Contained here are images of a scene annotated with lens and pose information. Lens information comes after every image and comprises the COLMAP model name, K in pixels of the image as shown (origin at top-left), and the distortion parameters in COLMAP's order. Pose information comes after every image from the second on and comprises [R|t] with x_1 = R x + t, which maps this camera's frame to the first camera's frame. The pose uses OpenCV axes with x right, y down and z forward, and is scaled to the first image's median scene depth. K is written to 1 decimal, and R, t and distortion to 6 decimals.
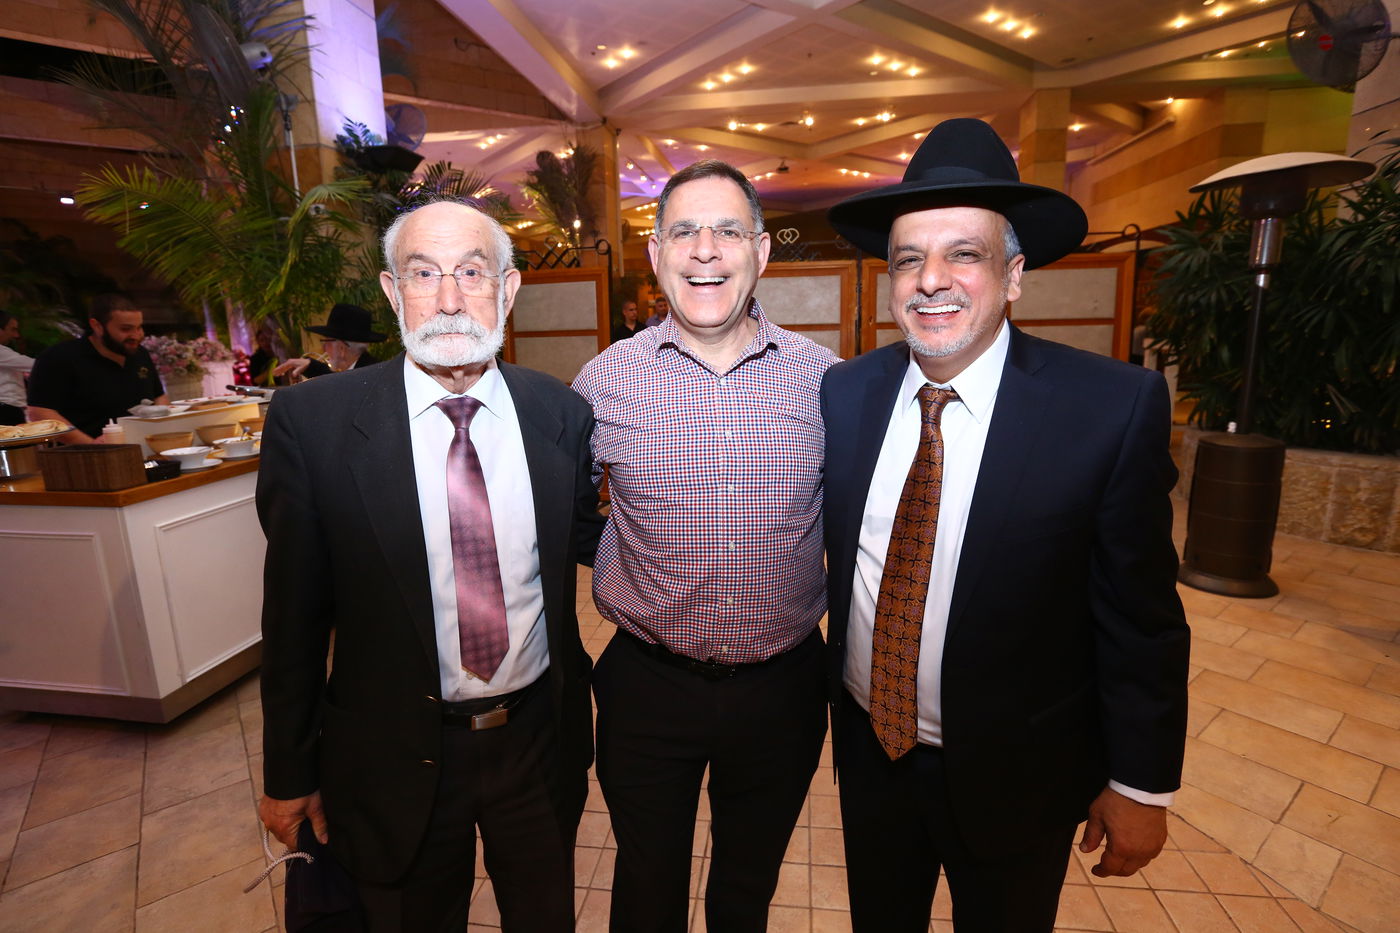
lens RADIAL K [[719.0, 0, 703.1], [0, 719.0, 470.9], [0, 0, 1]] dist [0.001475, 0.006543]
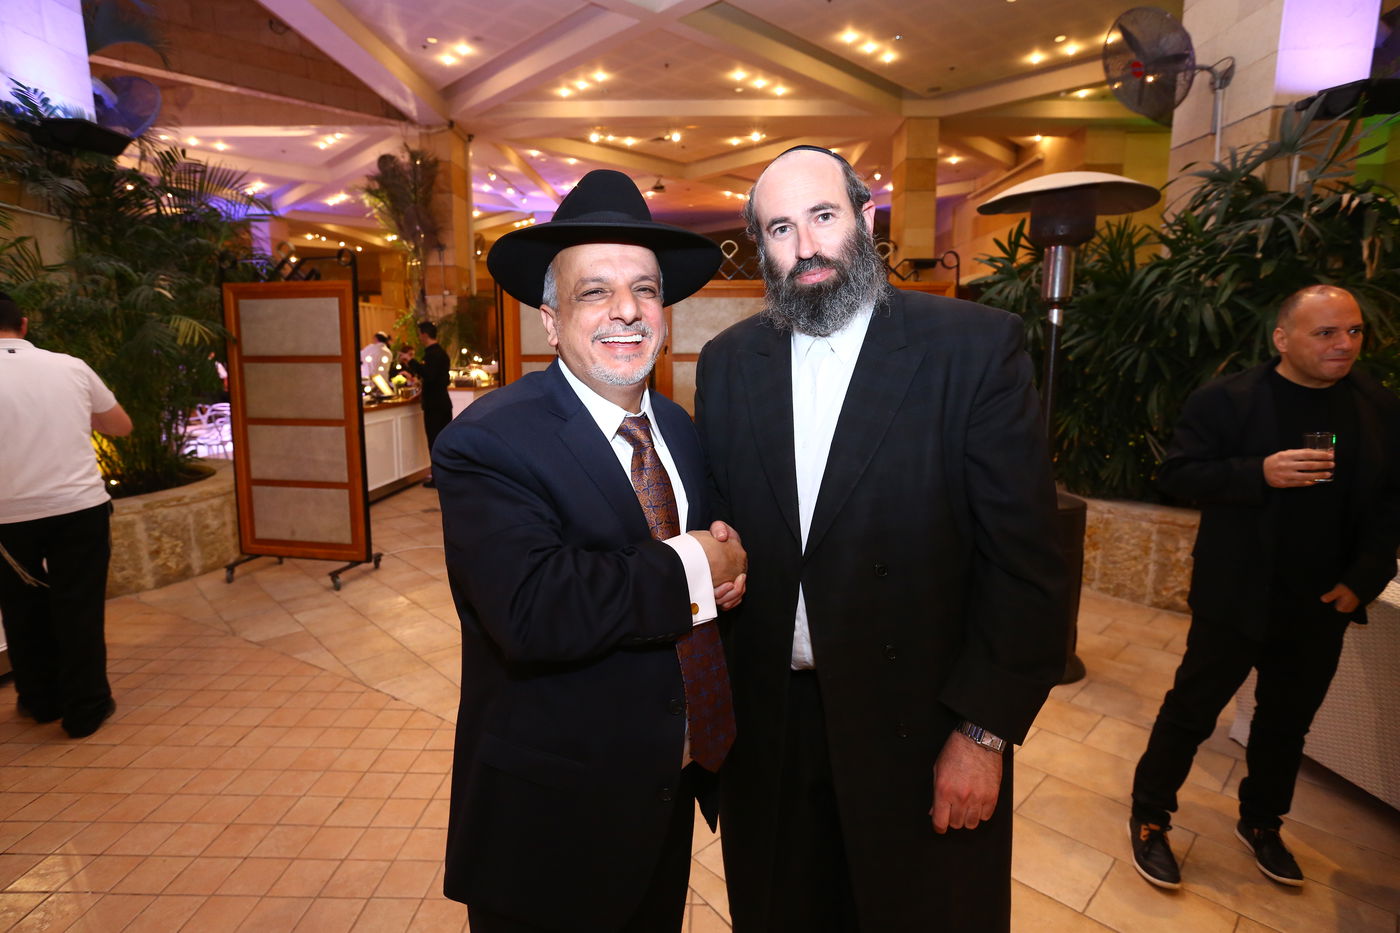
lens RADIAL K [[758.9, 0, 702.2], [0, 758.9, 473.4], [0, 0, 1]] dist [-0.000444, 0.009435]
pose [[0.992379, 0.001320, 0.123212, 0.084396], [0.003782, 0.999145, -0.041159, -0.013499], [-0.123161, 0.041311, 0.991526, 0.053453]]
